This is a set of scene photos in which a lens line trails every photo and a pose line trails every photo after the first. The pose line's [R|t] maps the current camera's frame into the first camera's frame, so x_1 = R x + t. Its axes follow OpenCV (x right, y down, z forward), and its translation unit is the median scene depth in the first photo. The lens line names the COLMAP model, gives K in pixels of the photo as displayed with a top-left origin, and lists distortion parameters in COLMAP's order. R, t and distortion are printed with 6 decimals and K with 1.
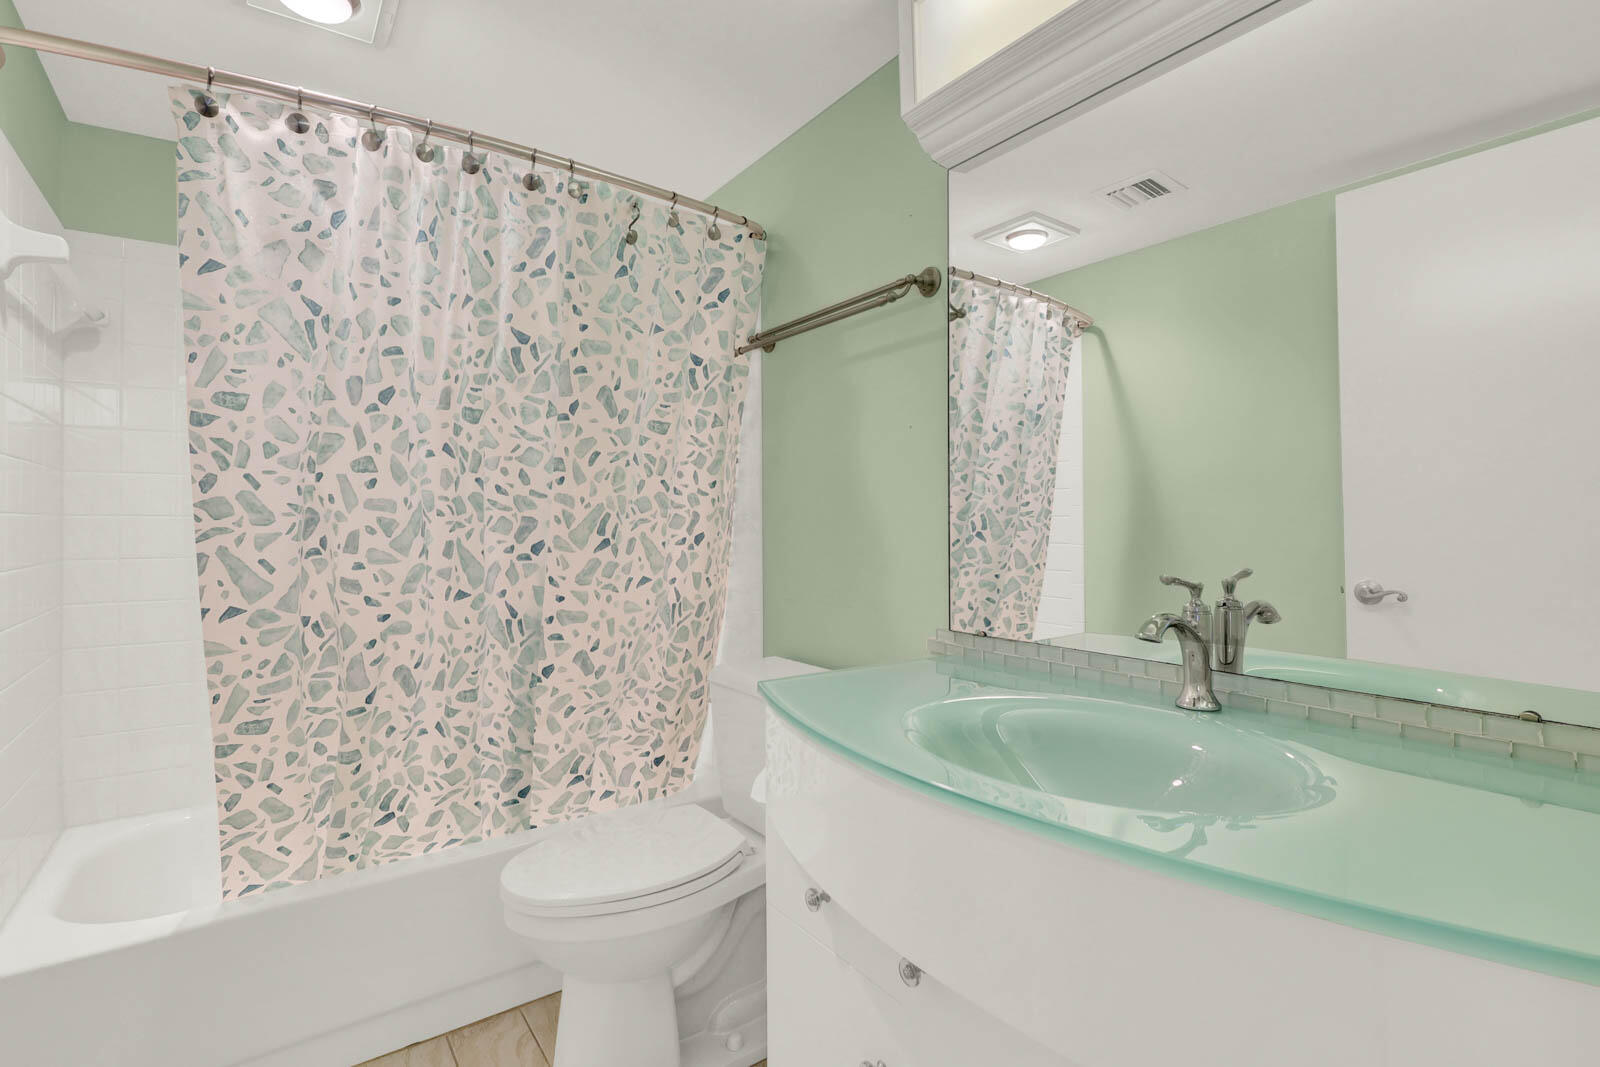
lens RADIAL K [[769.3, 0, 797.9], [0, 769.3, 523.0], [0, 0, 1]] dist [0.000495, 0.000586]
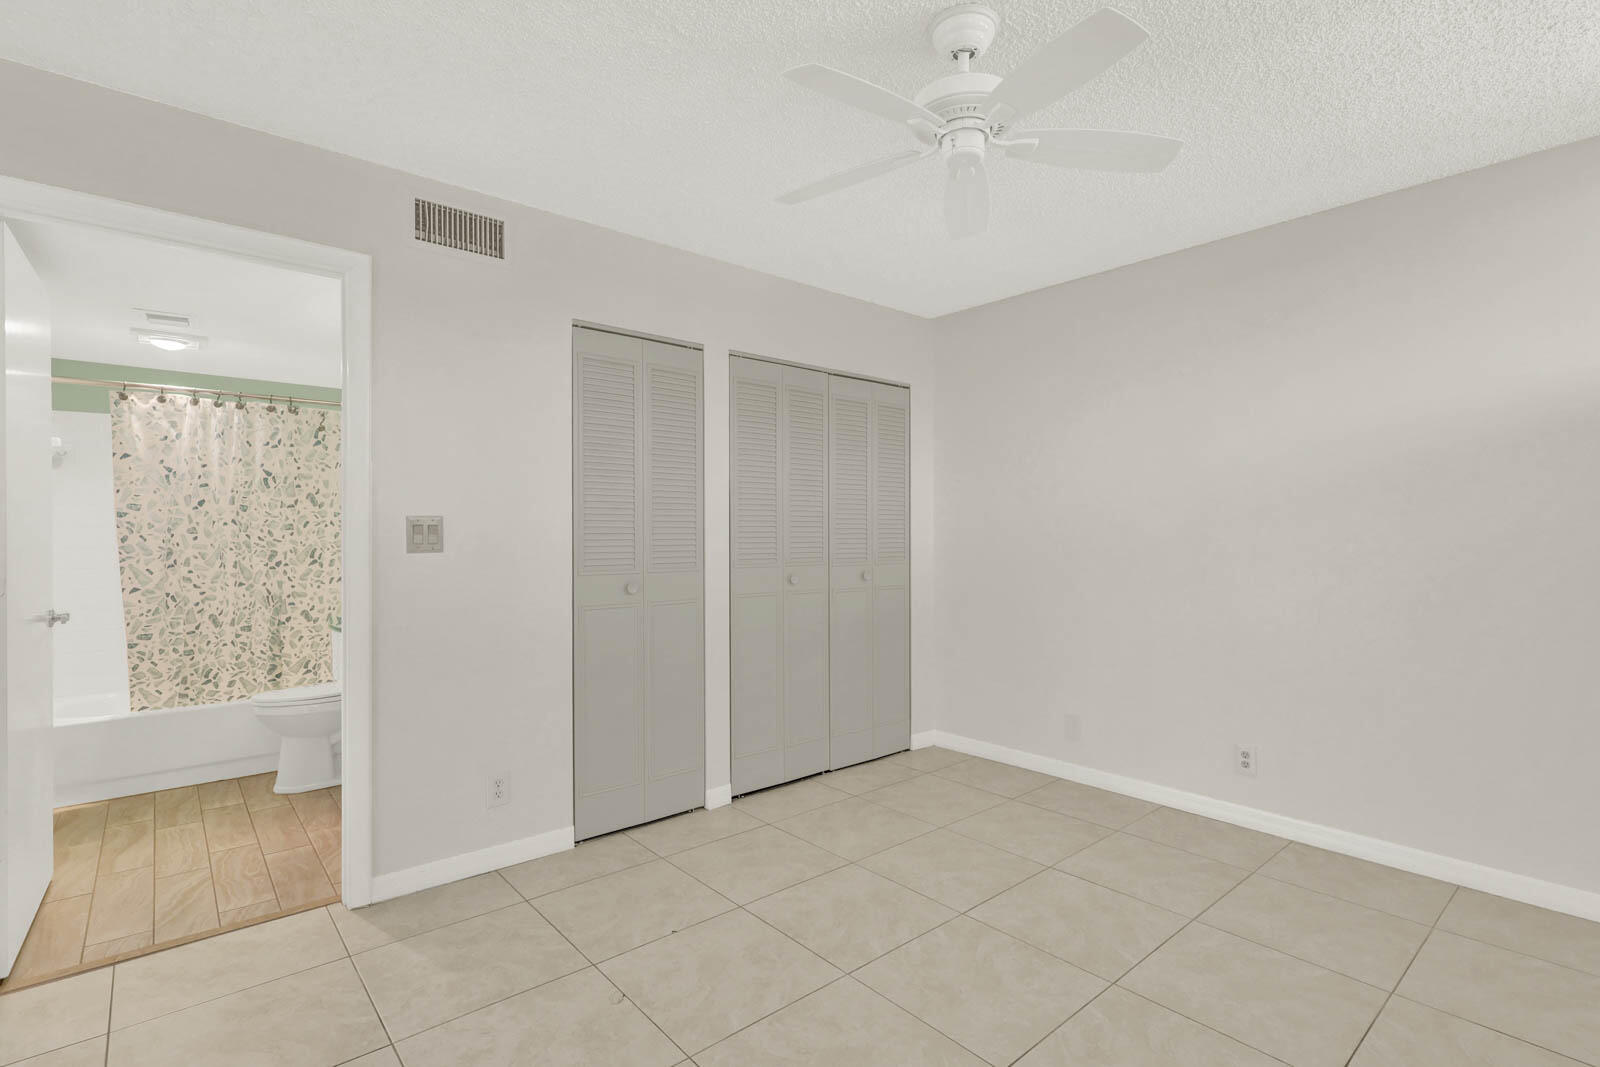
lens RADIAL K [[760.6, 0, 802.2], [0, 760.6, 542.2], [0, 0, 1]] dist [0.001882, 0.000768]
pose [[0.995544, 0.001476, 0.094290, 1.072760], [-0.002425, 0.999948, 0.009952, -0.062730], [-0.094271, -0.010136, 0.995495, -1.503304]]
